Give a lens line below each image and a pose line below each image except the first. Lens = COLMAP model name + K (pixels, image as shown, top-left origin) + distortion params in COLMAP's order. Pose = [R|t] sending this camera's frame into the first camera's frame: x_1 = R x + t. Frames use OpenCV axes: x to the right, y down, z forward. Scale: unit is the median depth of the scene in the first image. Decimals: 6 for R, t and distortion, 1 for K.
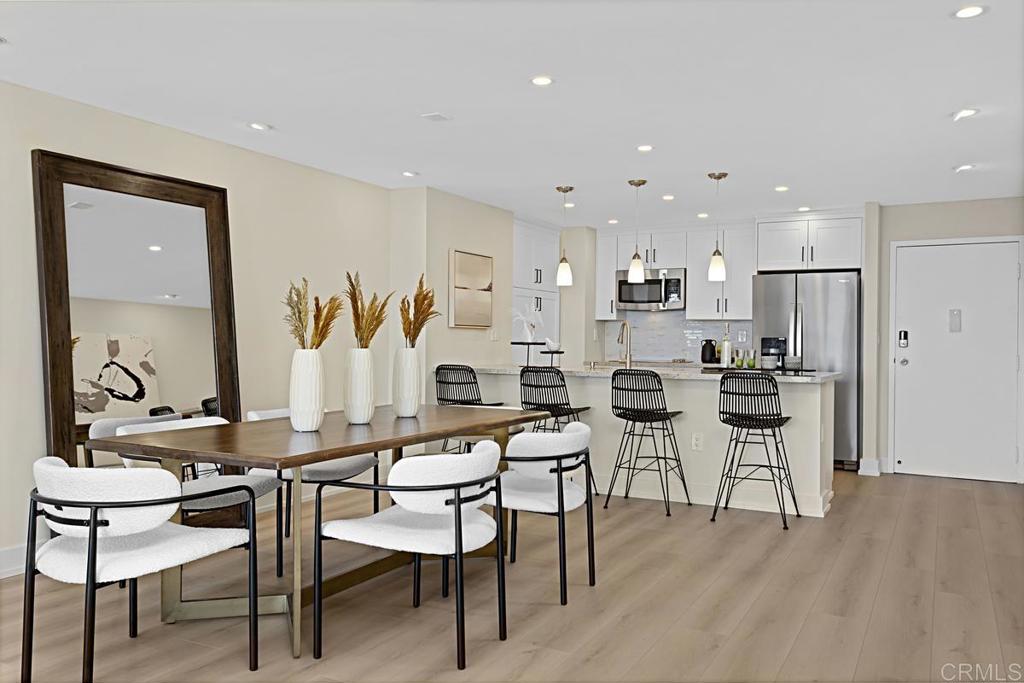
lens RADIAL K [[827.2, 0, 515.8], [0, 827.2, 341.9], [0, 0, 1]] dist [0.014469, 0.008063]
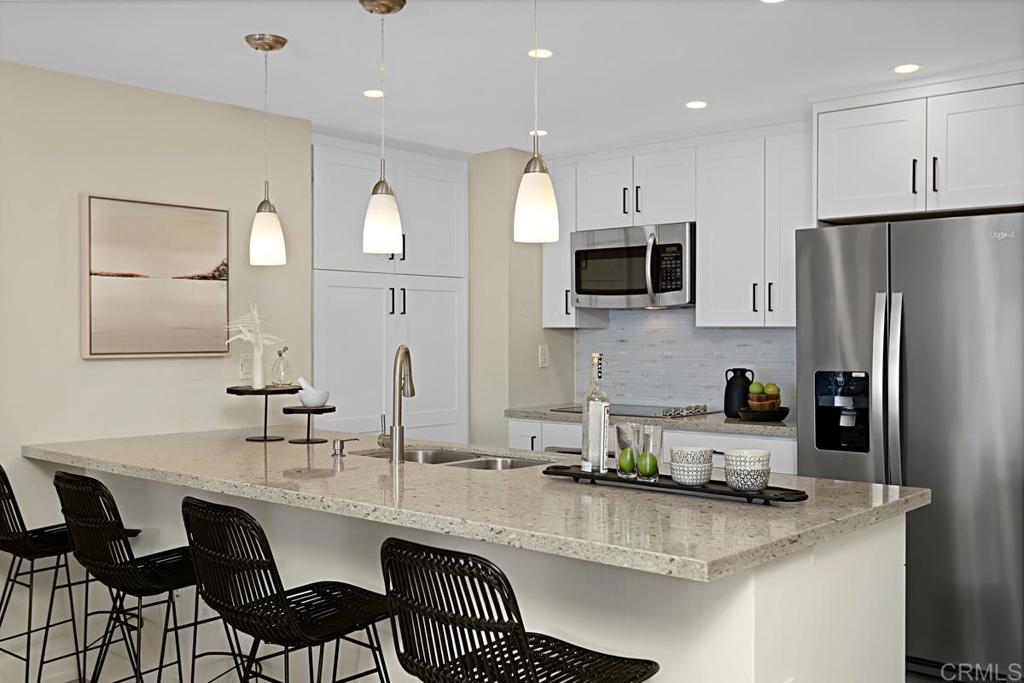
lens RADIAL K [[985.8, 0, 522.5], [0, 985.8, 340.6], [0, 0, 1]] dist [-0.006729, 0.000000]
pose [[0.973744, -0.009117, -0.227463, 0.255531], [0.010390, 0.999936, 0.004399, -0.024245], [0.227408, -0.006647, 0.973777, 0.440237]]
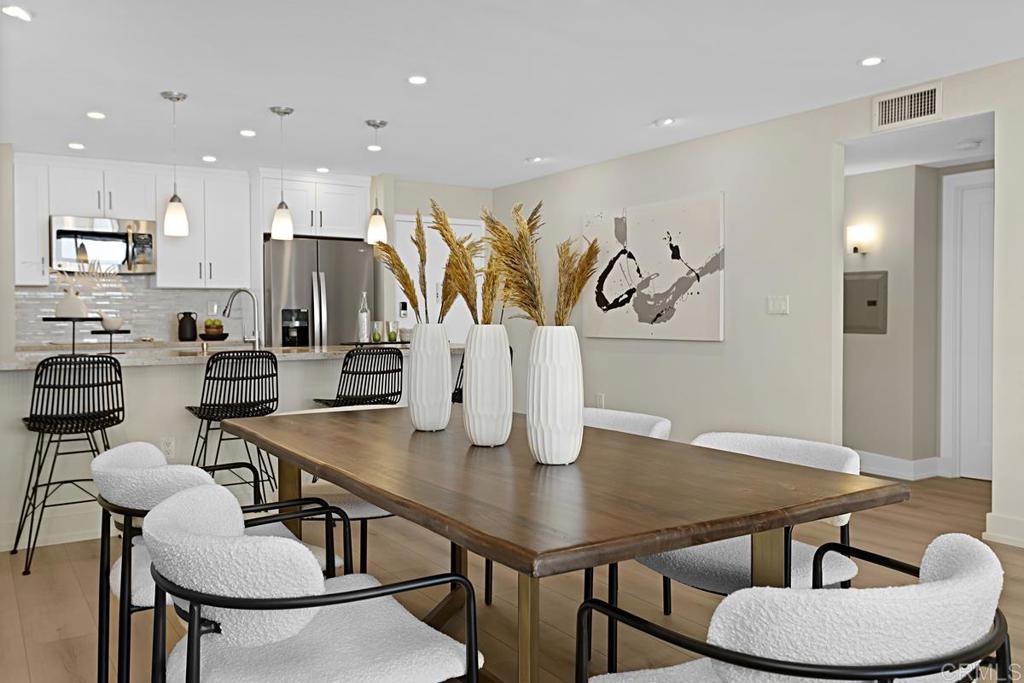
lens RADIAL K [[827.2, 0, 515.6], [0, 827.2, 319.8], [0, 0, 1]] dist [0.014469, 0.008063]
pose [[0.477247, -0.015787, 0.878627, -0.349306], [0.010788, 0.999869, 0.012106, -0.001757], [-0.878703, 0.003701, 0.477355, 0.347943]]
